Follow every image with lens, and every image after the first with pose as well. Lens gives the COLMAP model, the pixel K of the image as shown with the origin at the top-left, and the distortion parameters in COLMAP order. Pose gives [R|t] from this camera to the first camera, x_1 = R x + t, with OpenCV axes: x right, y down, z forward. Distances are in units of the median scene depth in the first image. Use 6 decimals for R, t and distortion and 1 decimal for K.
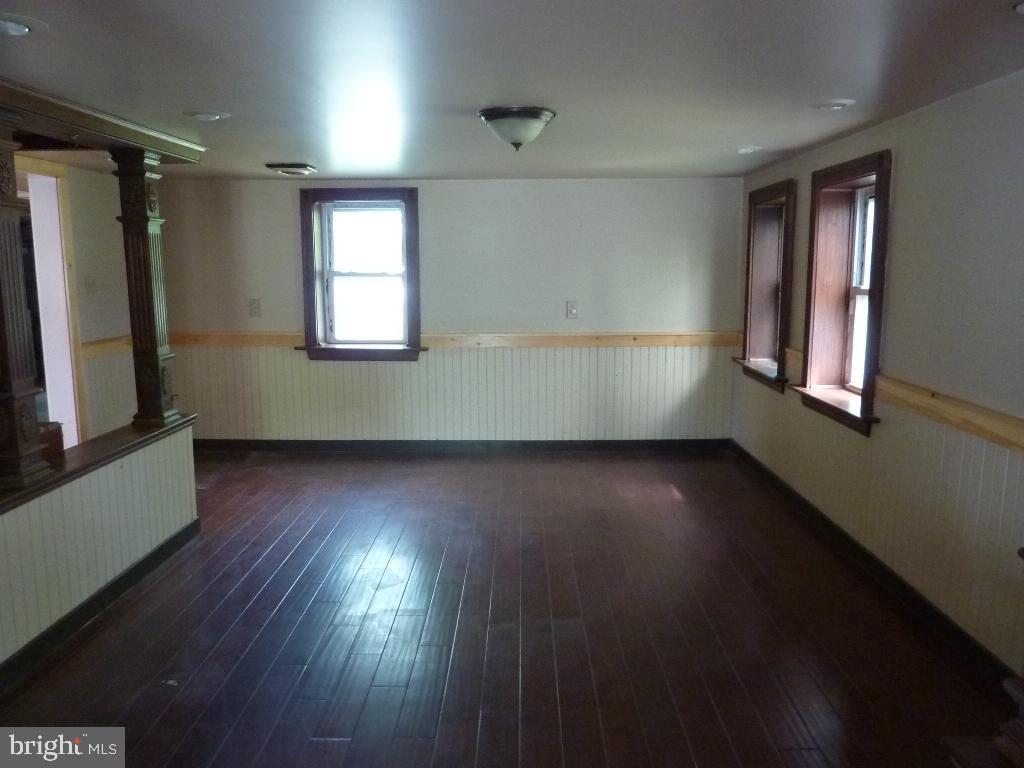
lens RADIAL K [[770.6, 0, 510.7], [0, 770.6, 384.9], [0, 0, 1]] dist [-0.044525, 0.000284]
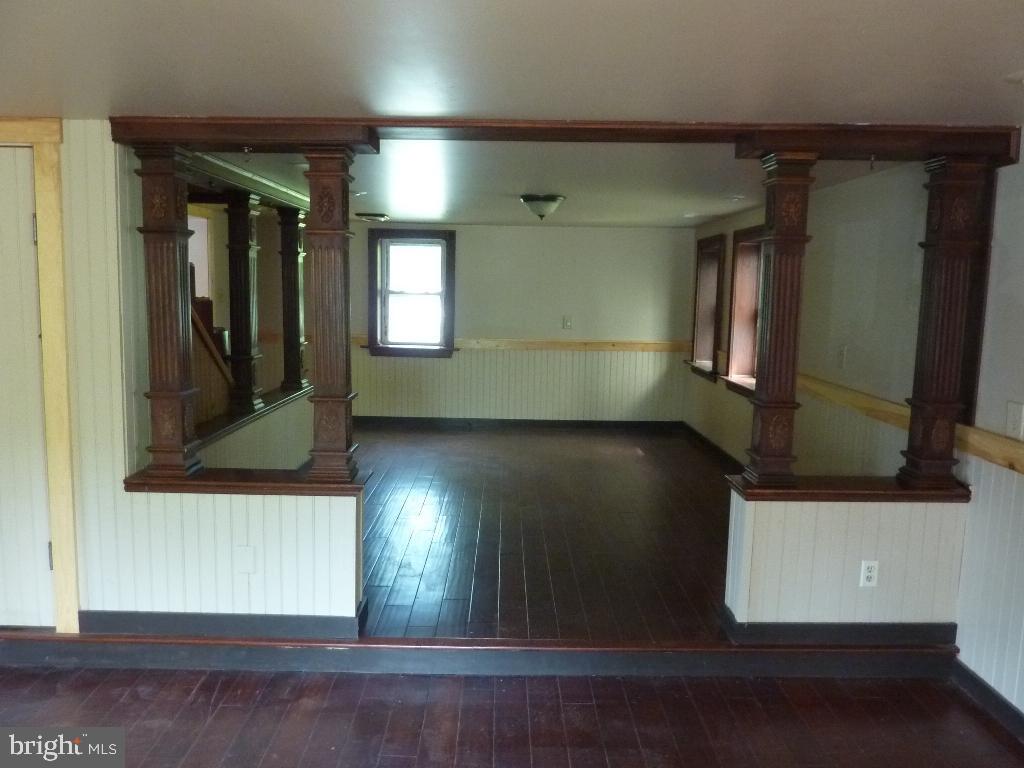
lens RADIAL K [[770.6, 0, 511.9], [0, 770.6, 379.3], [0, 0, 1]] dist [-0.044525, 0.000284]
pose [[0.999487, 0.020948, 0.024245, -0.049764], [-0.020050, 0.999124, -0.036728, 0.054910], [-0.024993, 0.036223, 0.999031, -0.355114]]
